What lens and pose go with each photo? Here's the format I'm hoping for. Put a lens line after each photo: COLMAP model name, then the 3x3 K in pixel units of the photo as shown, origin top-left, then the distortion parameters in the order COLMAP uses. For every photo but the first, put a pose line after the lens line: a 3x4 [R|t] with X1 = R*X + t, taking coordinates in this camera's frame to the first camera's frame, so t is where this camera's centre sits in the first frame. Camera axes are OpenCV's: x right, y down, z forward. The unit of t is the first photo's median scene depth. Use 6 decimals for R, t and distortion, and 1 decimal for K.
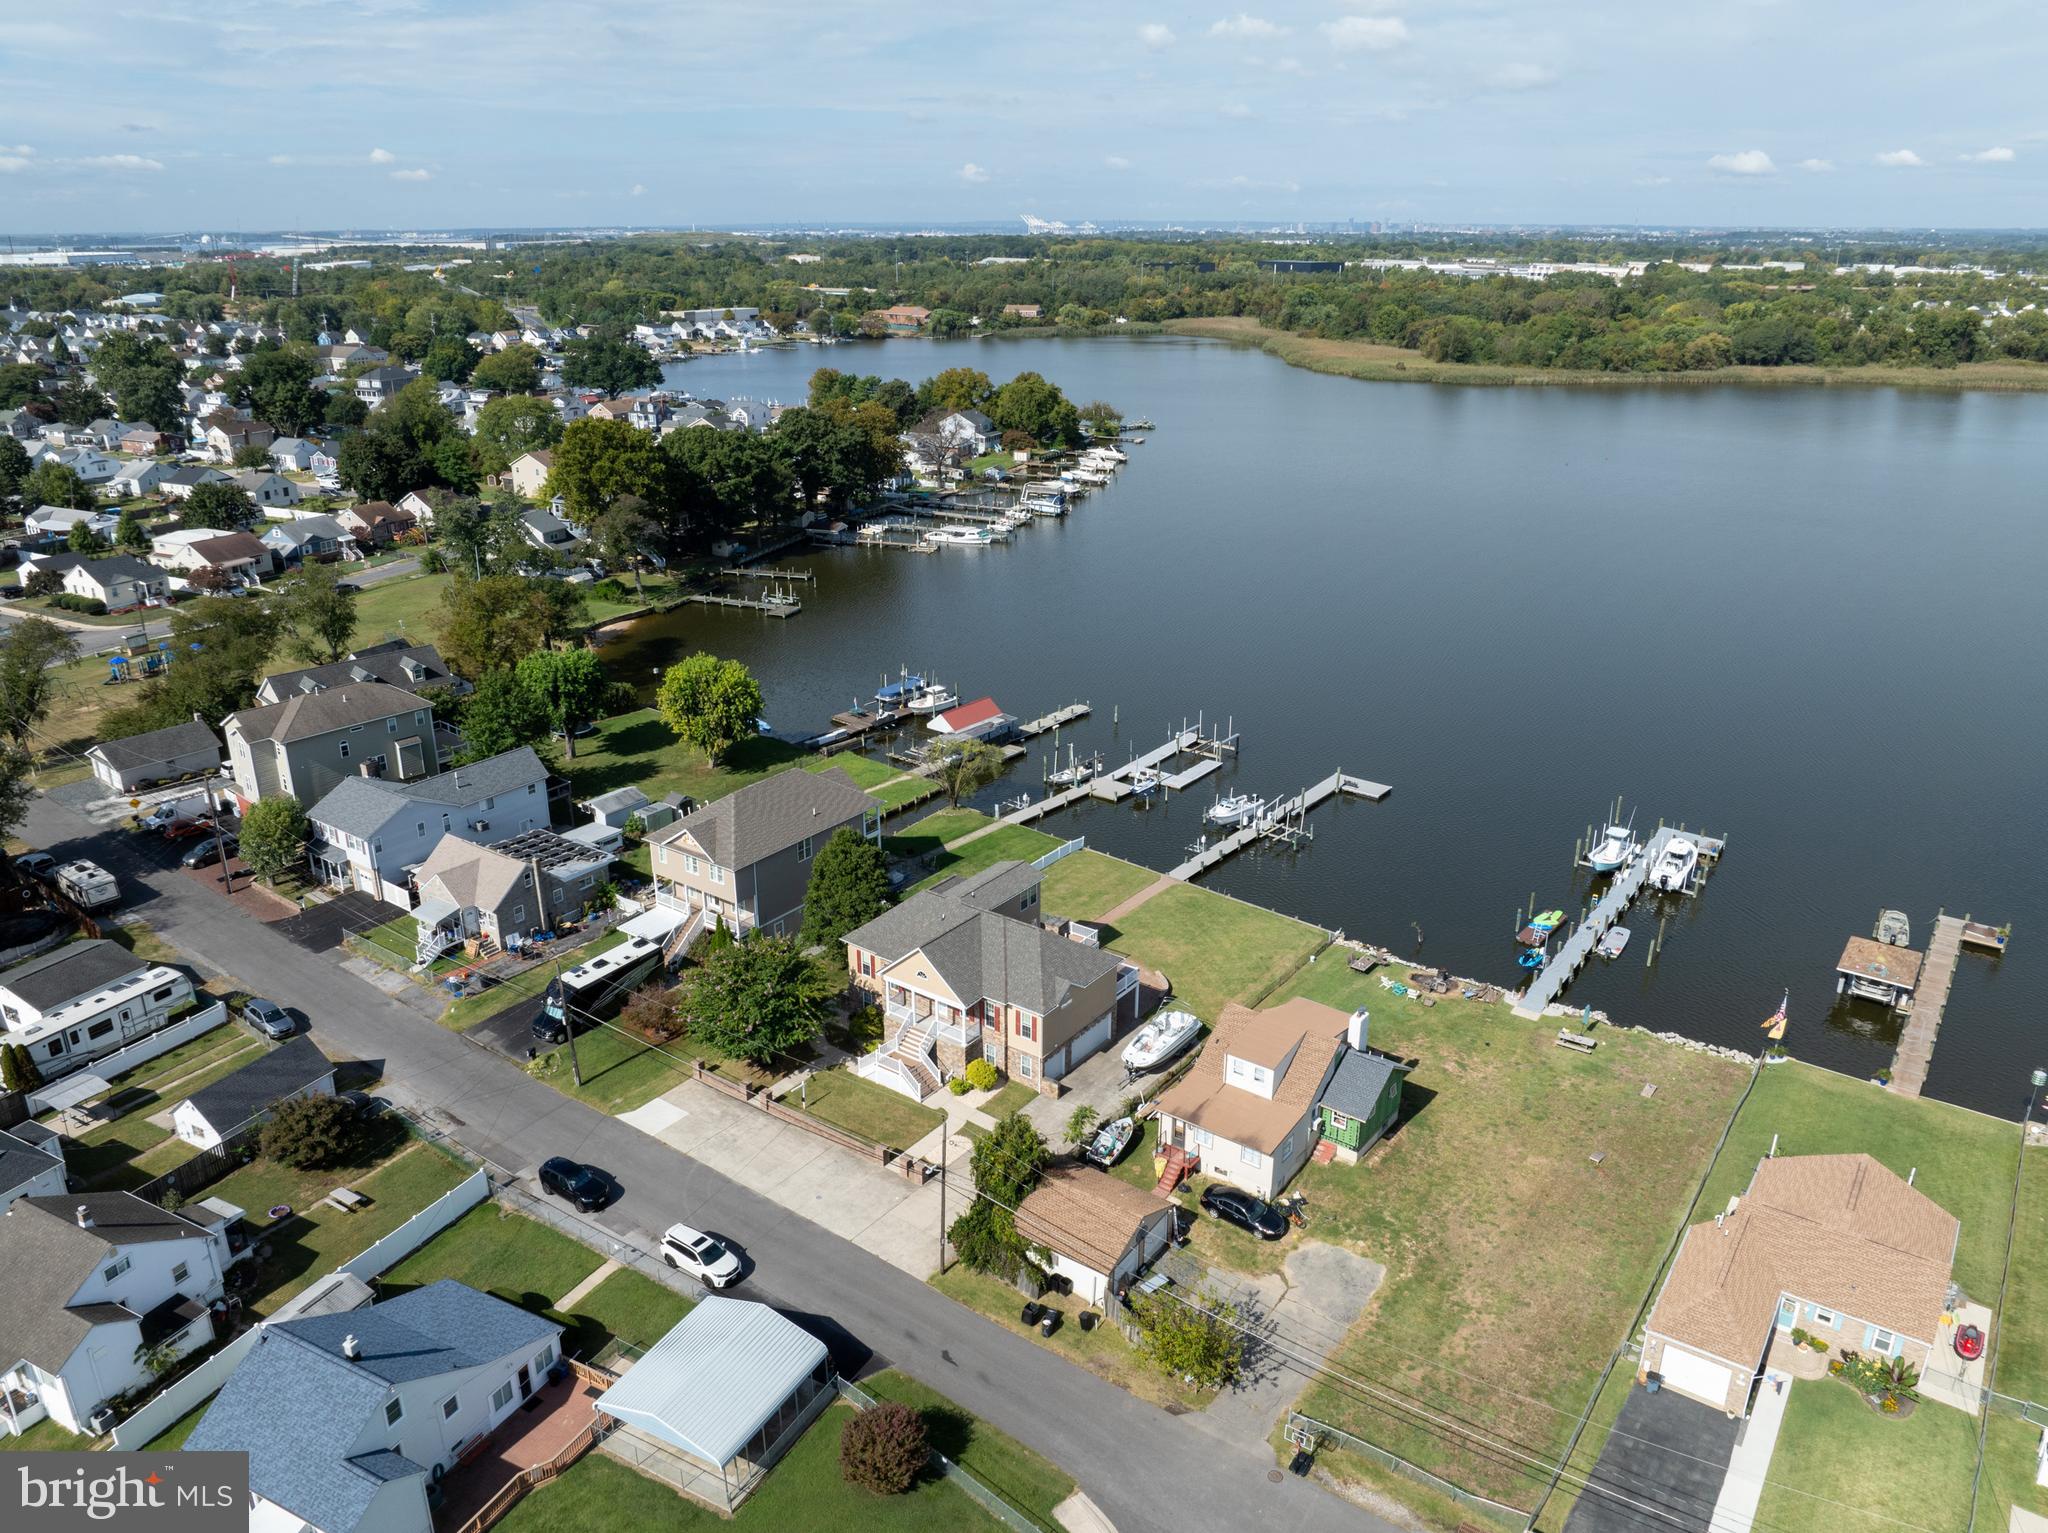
lens RADIAL K [[1441.8, 0, 1024.0], [0, 1441.8, 766.5], [0, 0, 1]] dist [-0.040828, 0.005407]
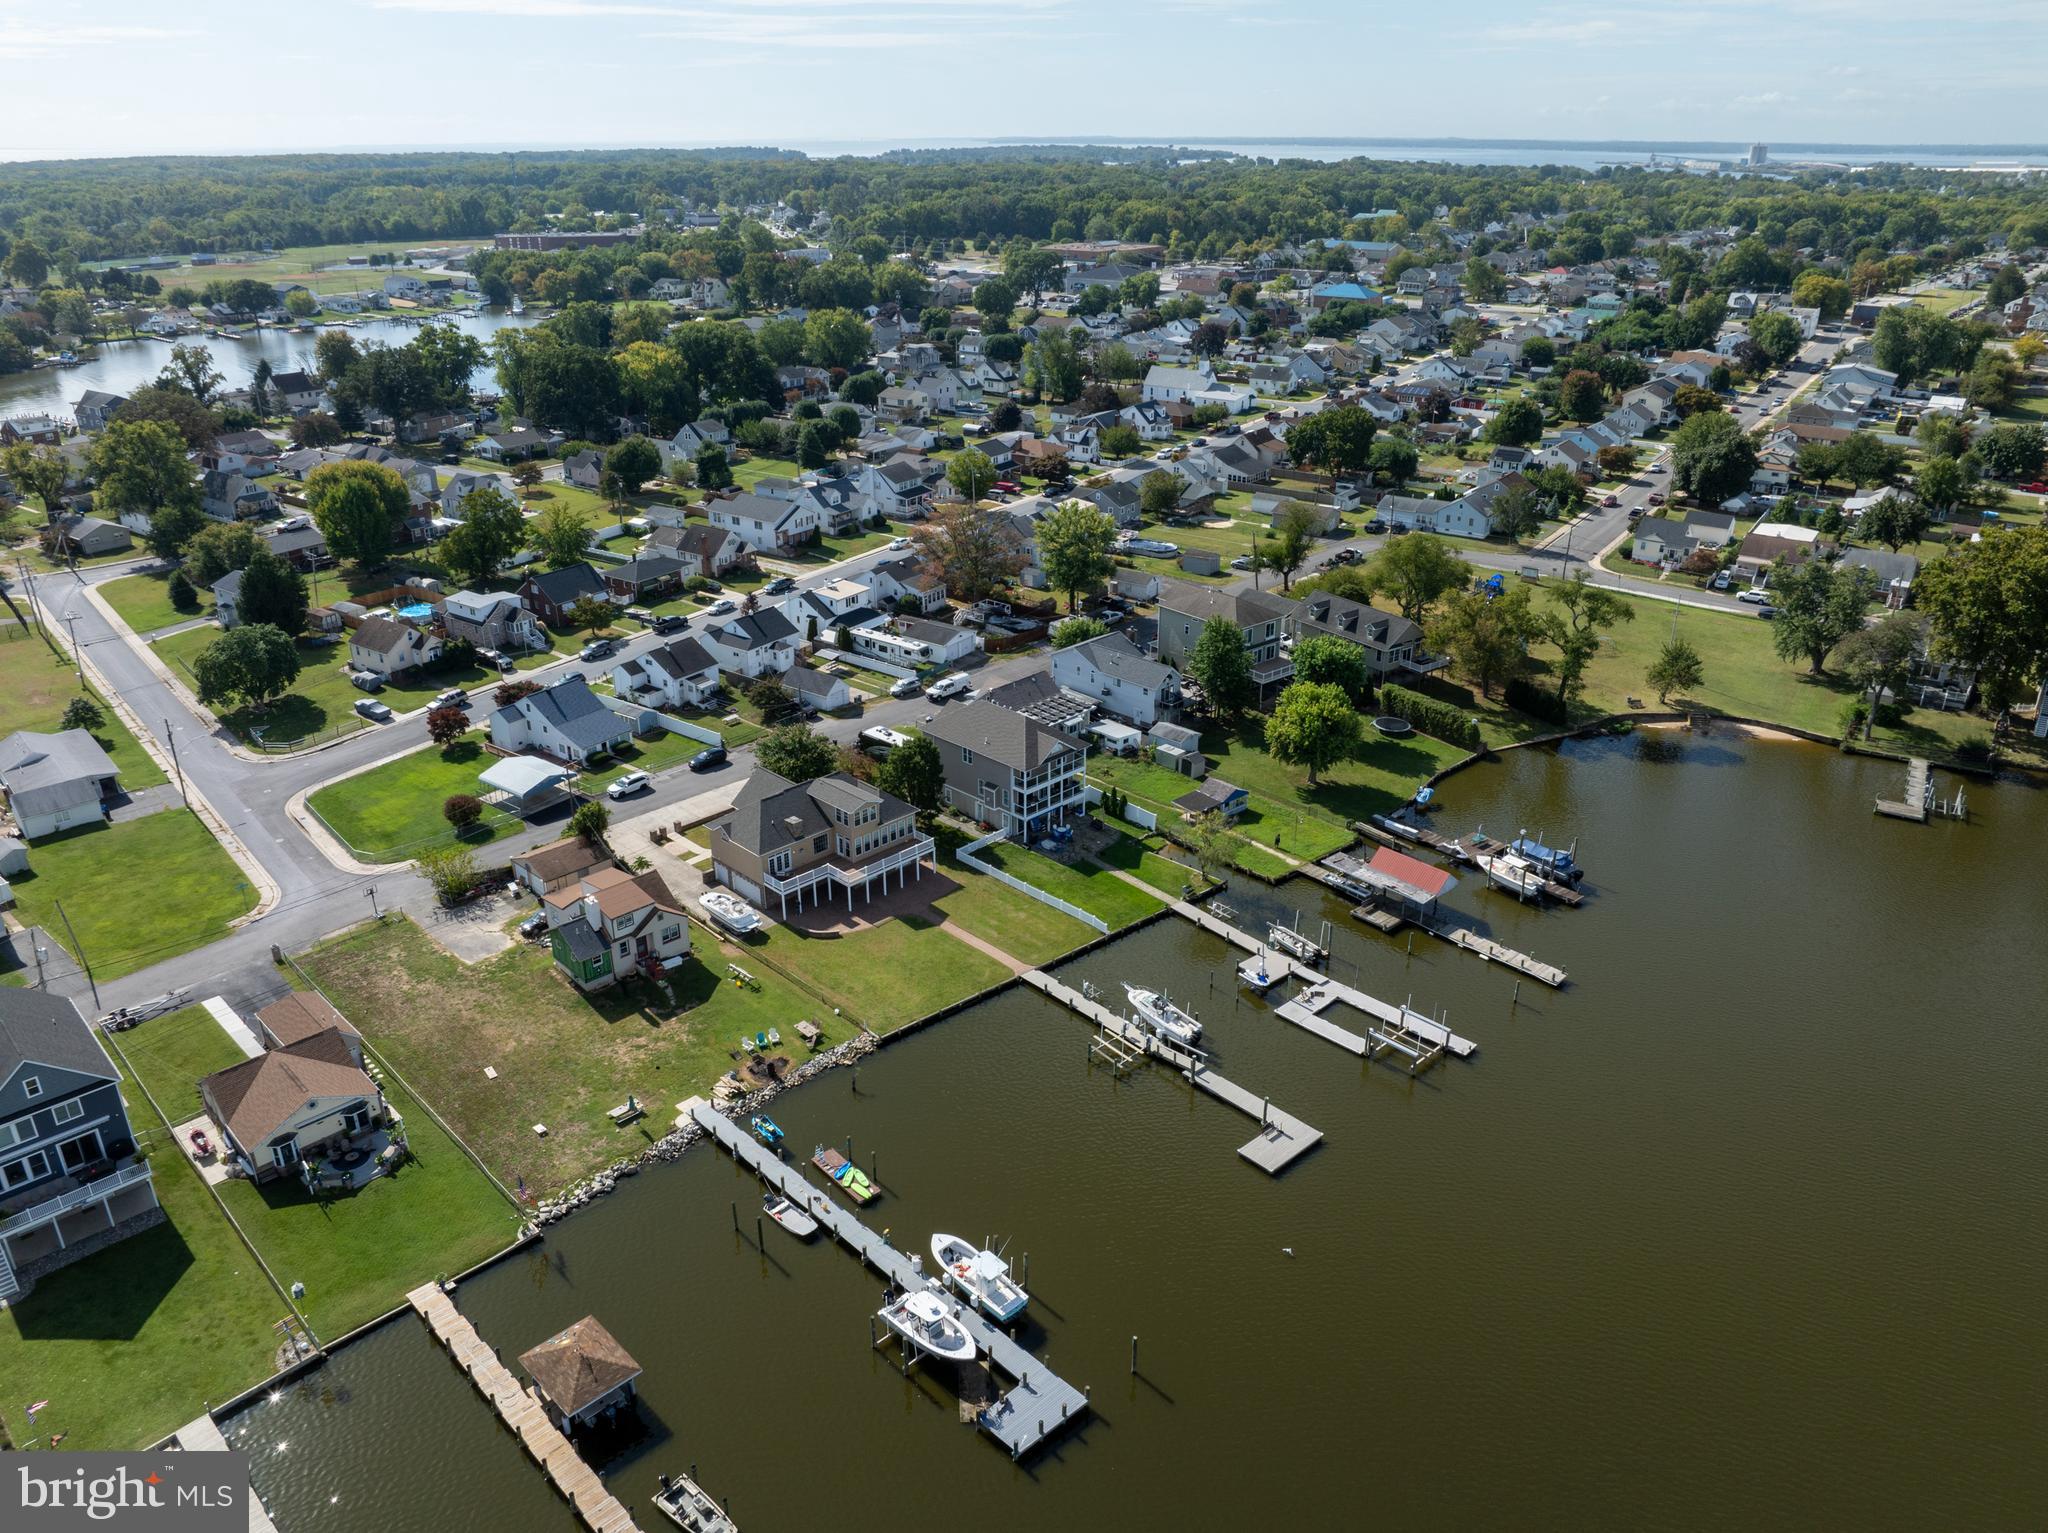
lens RADIAL K [[1441.8, 0, 1024.0], [0, 1441.8, 766.5], [0, 0, 1]] dist [-0.040828, 0.005407]
pose [[-0.150685, 0.397510, -0.905141, 0.862243], [-0.349699, 0.834964, 0.424908, -0.425345], [0.924665, 0.380554, 0.013192, 0.812359]]
